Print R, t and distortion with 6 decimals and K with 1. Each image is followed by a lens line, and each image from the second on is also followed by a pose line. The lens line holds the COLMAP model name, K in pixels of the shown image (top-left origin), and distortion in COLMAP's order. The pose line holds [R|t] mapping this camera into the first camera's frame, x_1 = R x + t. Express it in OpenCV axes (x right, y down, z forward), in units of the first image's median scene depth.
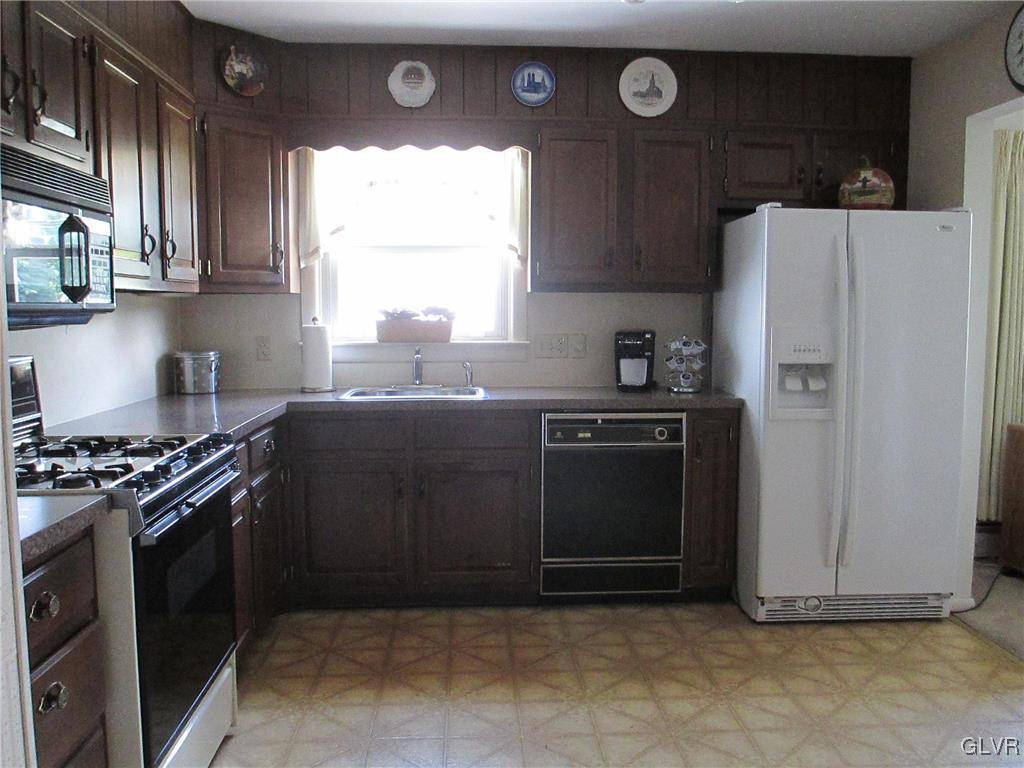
lens RADIAL K [[842.9, 0, 513.3], [0, 842.9, 385.5], [0, 0, 1]] dist [-0.071689, 0.027077]
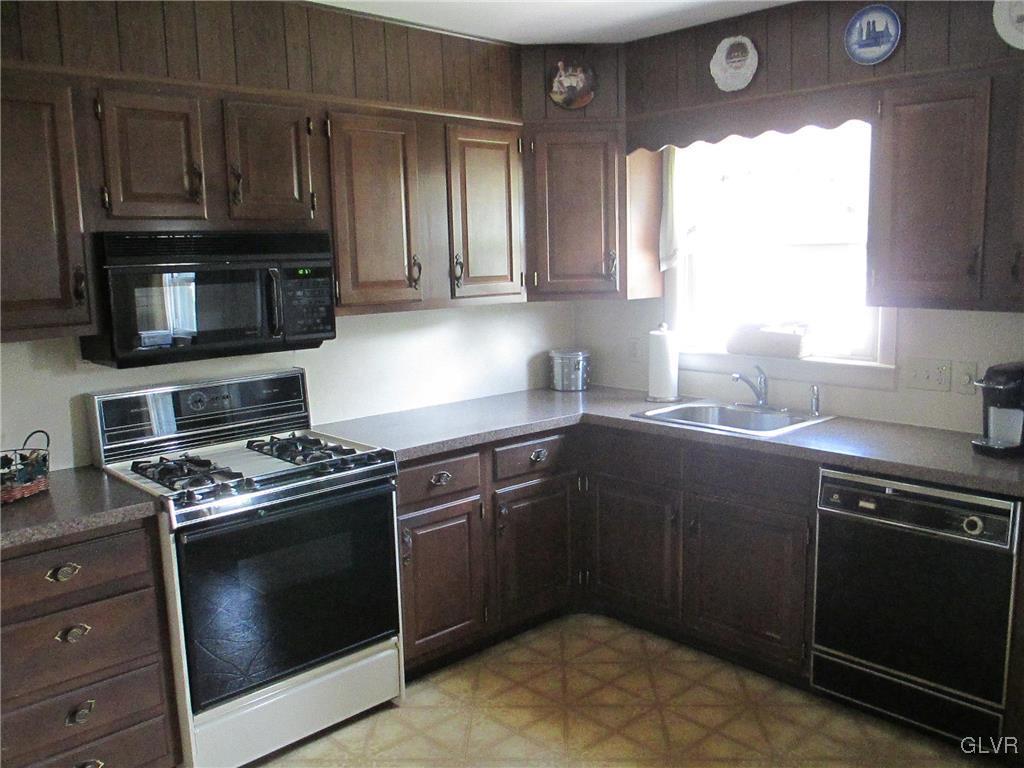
lens RADIAL K [[842.9, 0, 512.7], [0, 842.9, 383.1], [0, 0, 1]] dist [-0.071689, 0.027077]
pose [[0.641561, 0.101276, -0.760357, 0.428517], [-0.050604, 0.994674, 0.089788, -0.099226], [0.765401, -0.019128, 0.643269, 0.268479]]
